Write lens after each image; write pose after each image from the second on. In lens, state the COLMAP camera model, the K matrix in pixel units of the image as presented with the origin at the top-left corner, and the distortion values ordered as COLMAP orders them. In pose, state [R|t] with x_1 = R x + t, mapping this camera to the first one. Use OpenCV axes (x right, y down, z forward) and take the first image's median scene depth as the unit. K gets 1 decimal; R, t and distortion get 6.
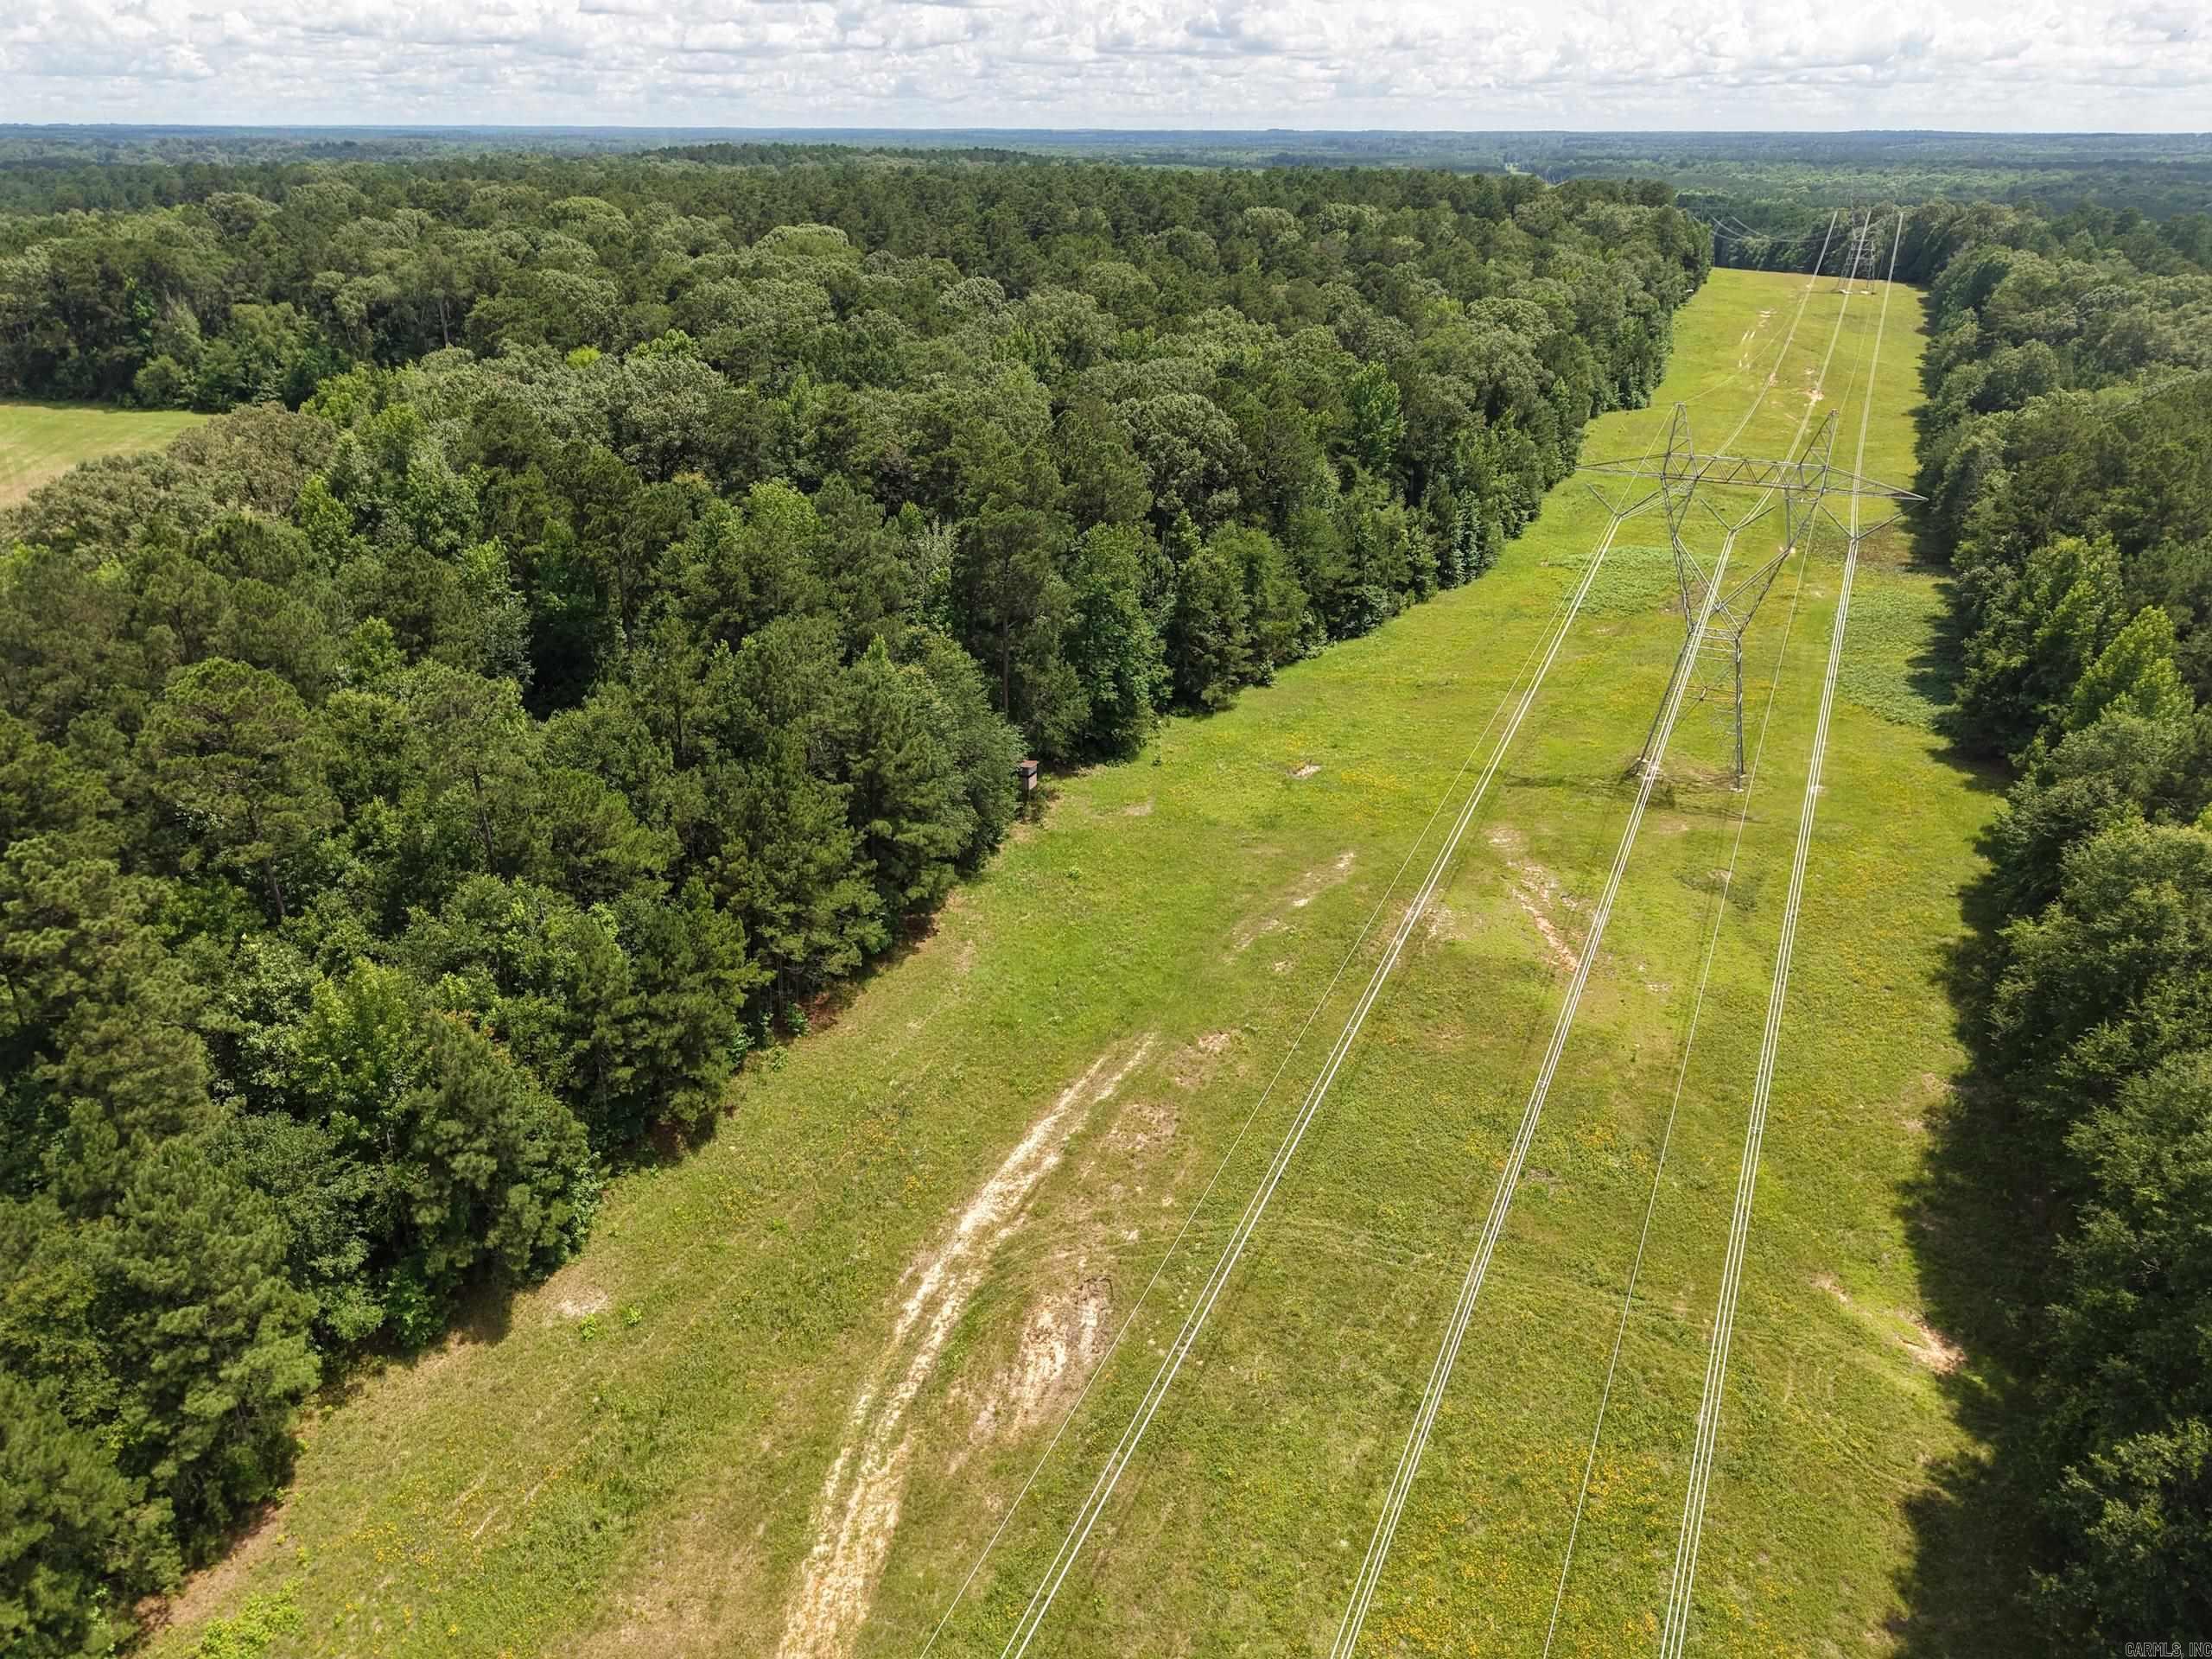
lens RADIAL K [[1518.4, 0, 1104.3], [0, 1518.4, 824.7], [0, 0, 1]] dist [0.015299, -0.008987]
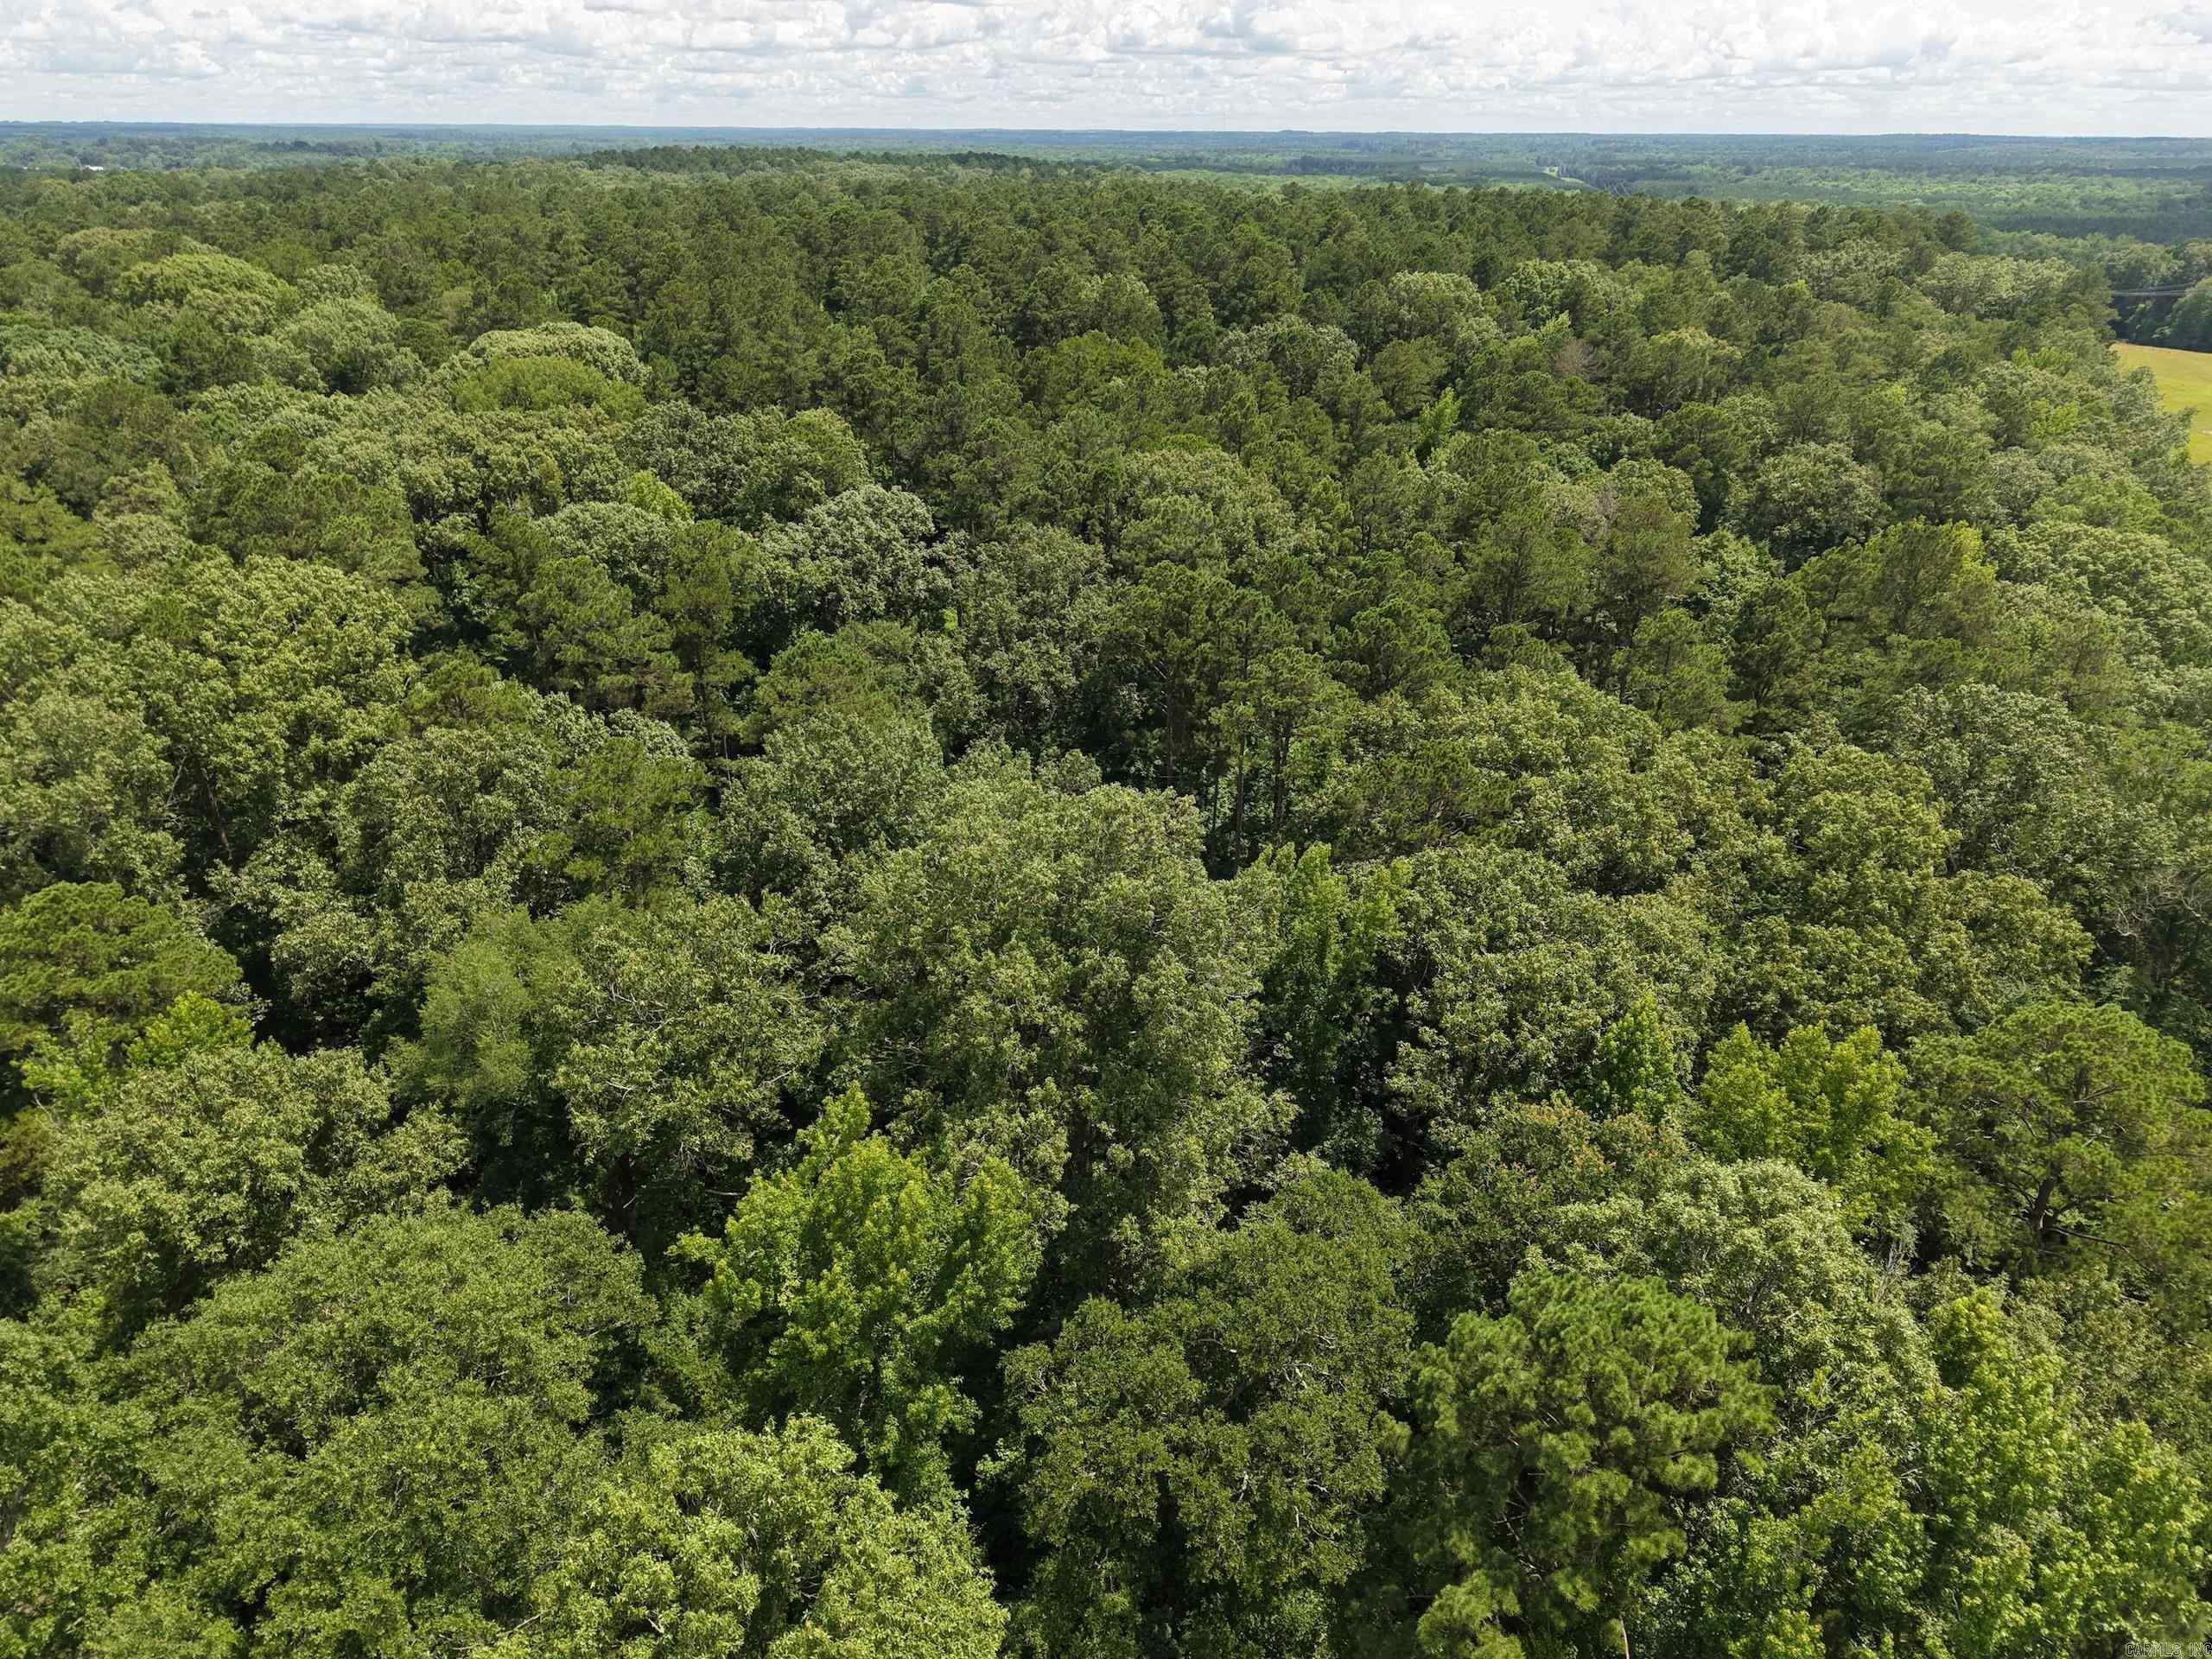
lens RADIAL K [[1518.4, 0, 1104.1], [0, 1518.4, 827.9], [0, 0, 1]] dist [0.015299, -0.008987]
pose [[0.999976, 0.005232, -0.004495, -0.007778], [-0.005225, 0.999985, 0.001550, -0.133910], [0.004503, -0.001526, 0.999989, 0.290779]]
